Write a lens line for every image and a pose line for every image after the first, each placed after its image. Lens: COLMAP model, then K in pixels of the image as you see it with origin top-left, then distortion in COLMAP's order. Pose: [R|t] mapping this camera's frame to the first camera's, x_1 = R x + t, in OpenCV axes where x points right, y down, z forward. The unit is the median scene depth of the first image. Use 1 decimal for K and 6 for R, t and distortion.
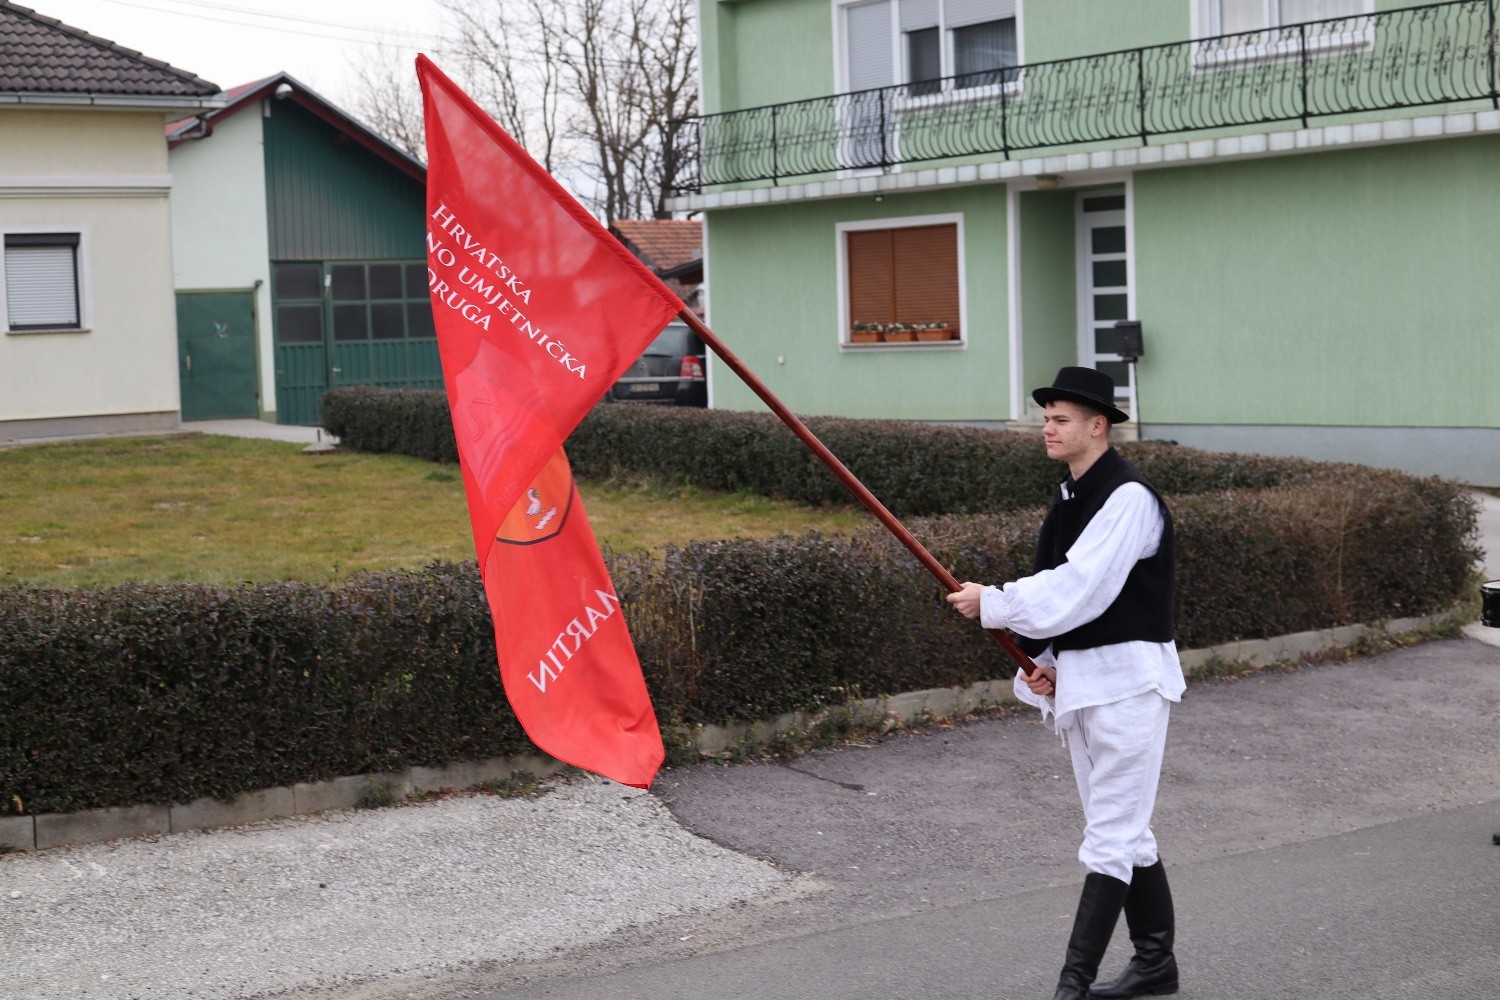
lens RADIAL K [[2201.8, 0, 752.9], [0, 2201.8, 500.0], [0, 0, 1]] dist [-0.089236, 0.000000]
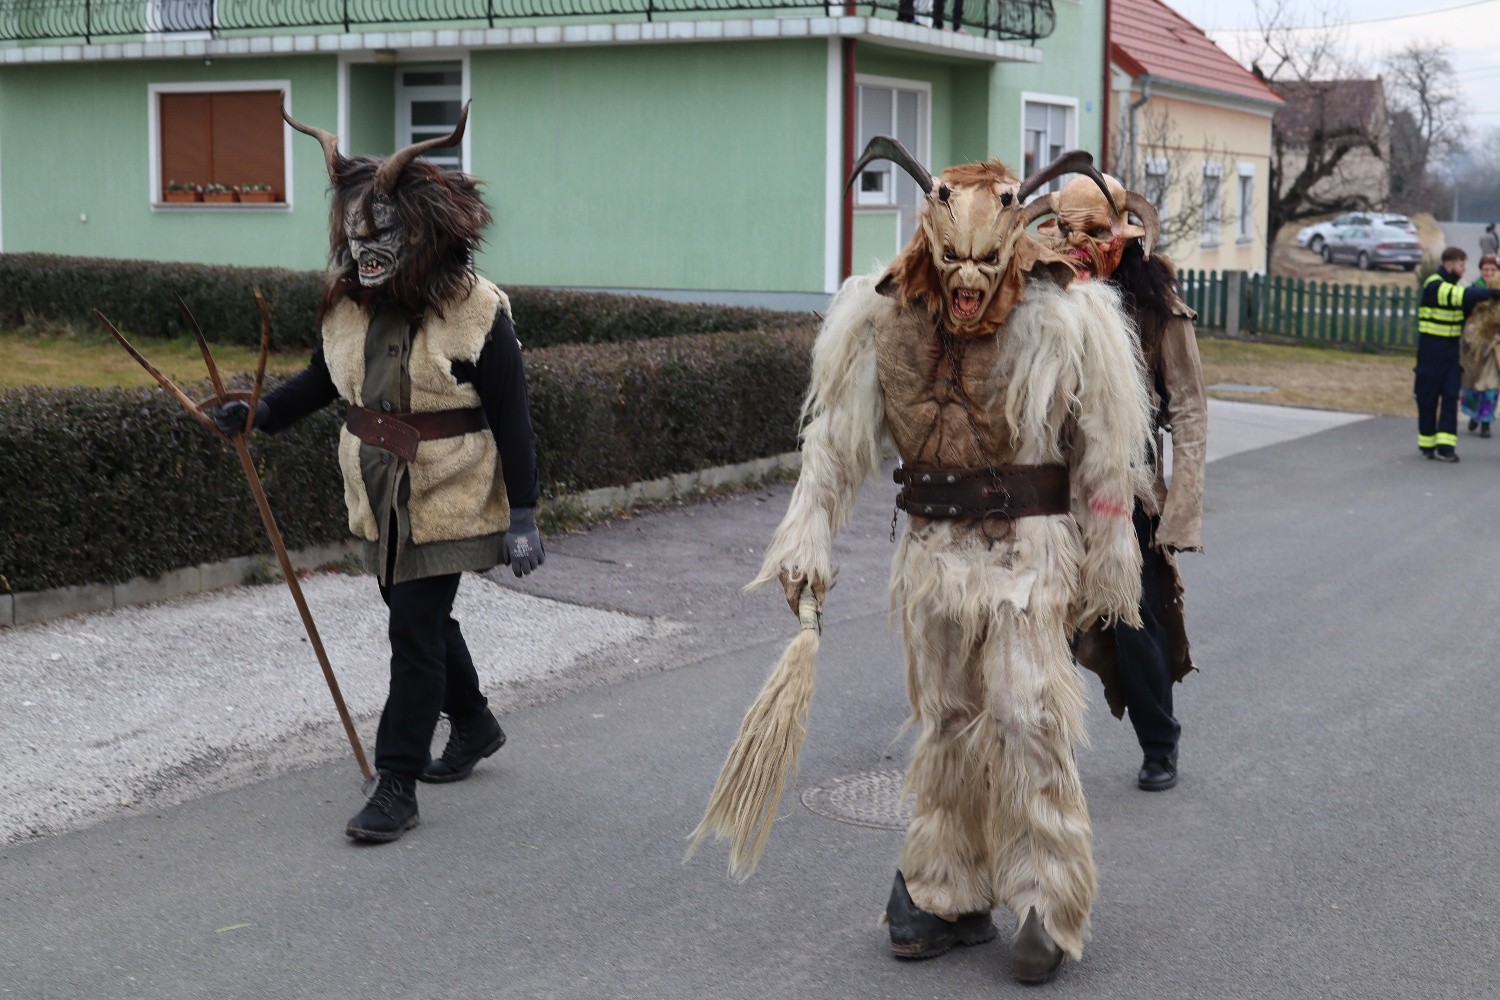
lens RADIAL K [[2201.8, 0, 757.5], [0, 2201.8, 496.9], [0, 0, 1]] dist [-0.089236, 0.000000]
pose [[0.908107, -0.017312, 0.418380, -0.167176], [-0.004761, 0.998654, 0.051658, 0.014395], [-0.418711, -0.048903, 0.906802, -0.052832]]
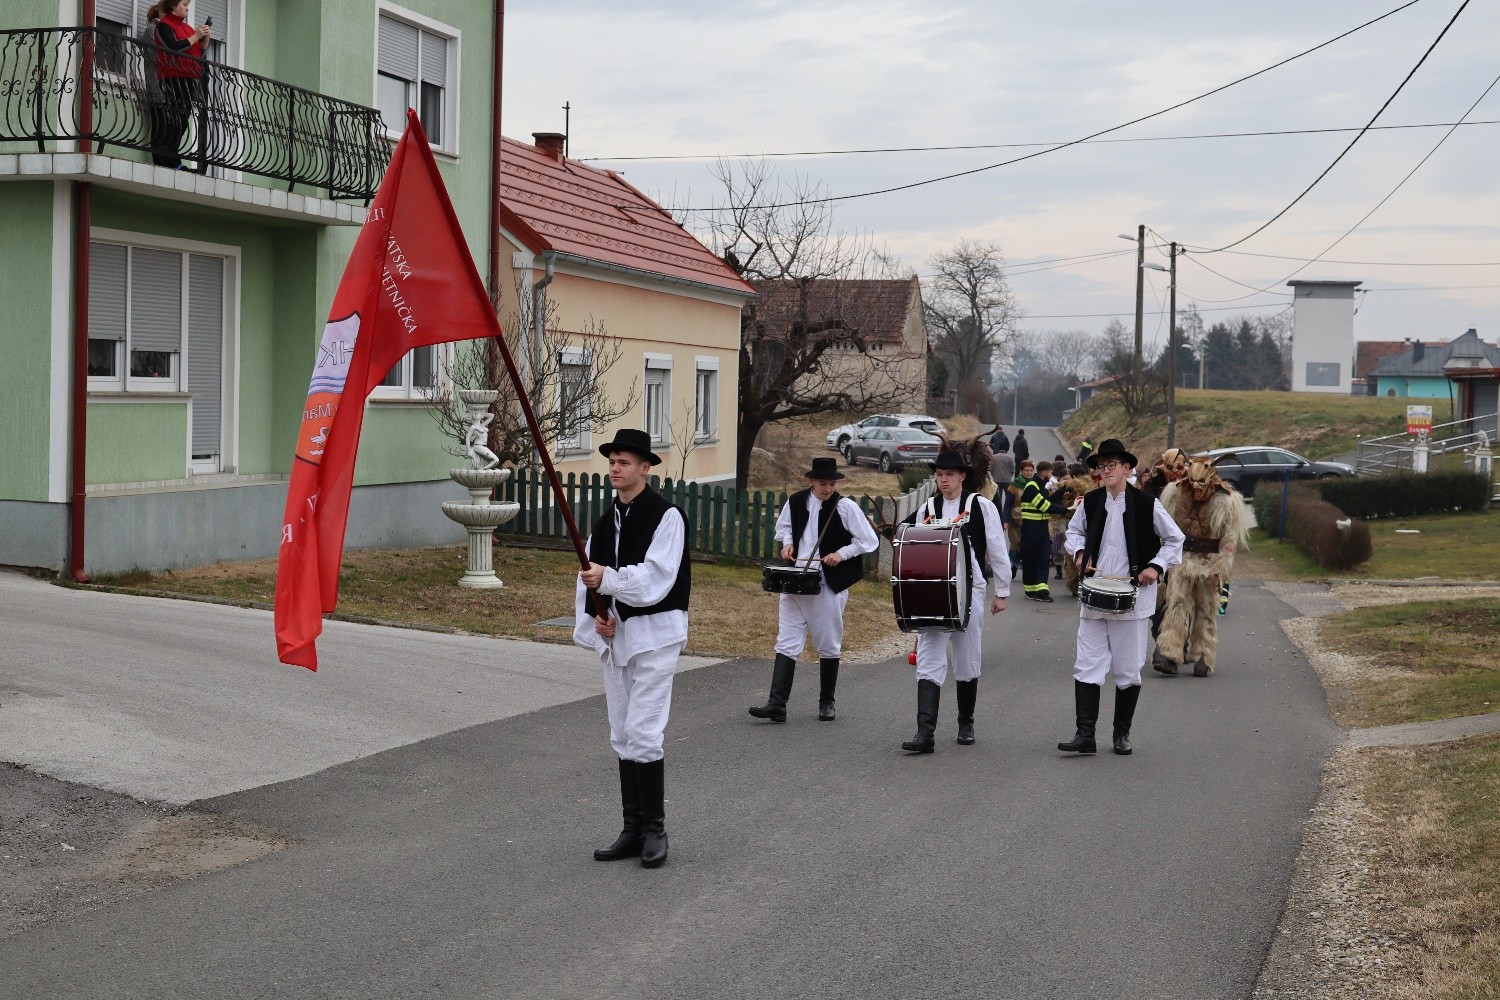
lens RADIAL K [[2201.8, 0, 750.1], [0, 2201.8, 498.0], [0, 0, 1]] dist [-0.089236, 0.000000]
pose [[0.816834, 0.029038, 0.576141, 0.055471], [-0.008739, 0.999241, -0.037971, -0.002017], [-0.576806, 0.025981, 0.816468, 0.074233]]
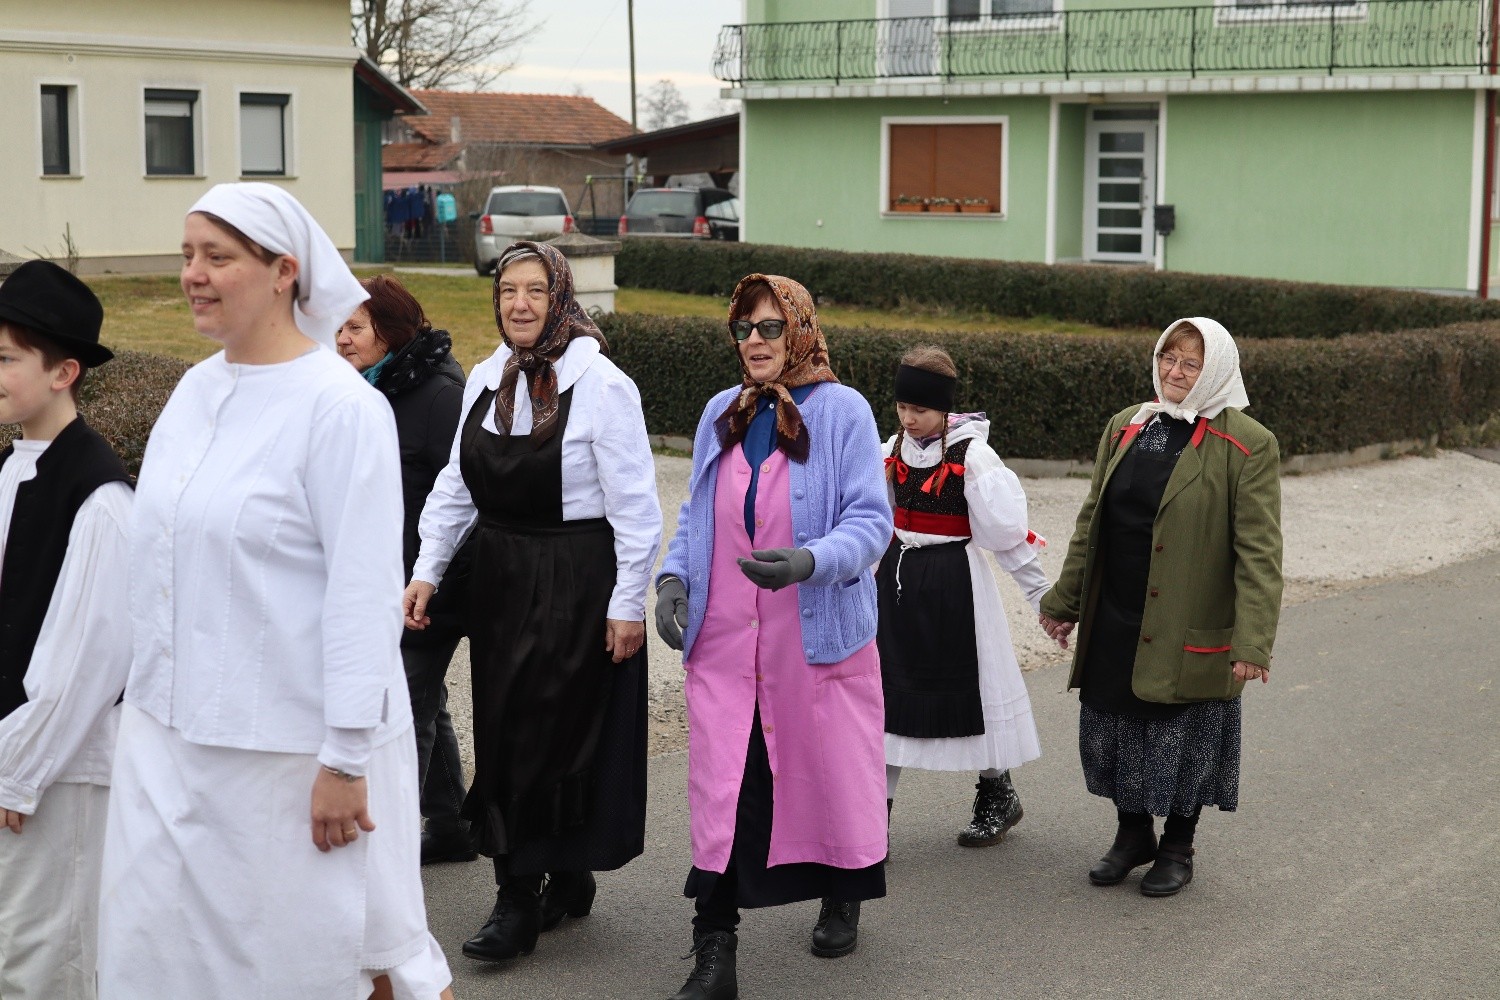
lens RADIAL K [[2201.8, 0, 784.4], [0, 2201.8, 455.2], [0, 0, 1]] dist [-0.089236, 0.000000]
pose [[0.954887, 0.003363, 0.296950, -0.500048], [-0.014969, 0.999210, 0.036818, 0.030301], [-0.296592, -0.039602, 0.954183, -0.261710]]
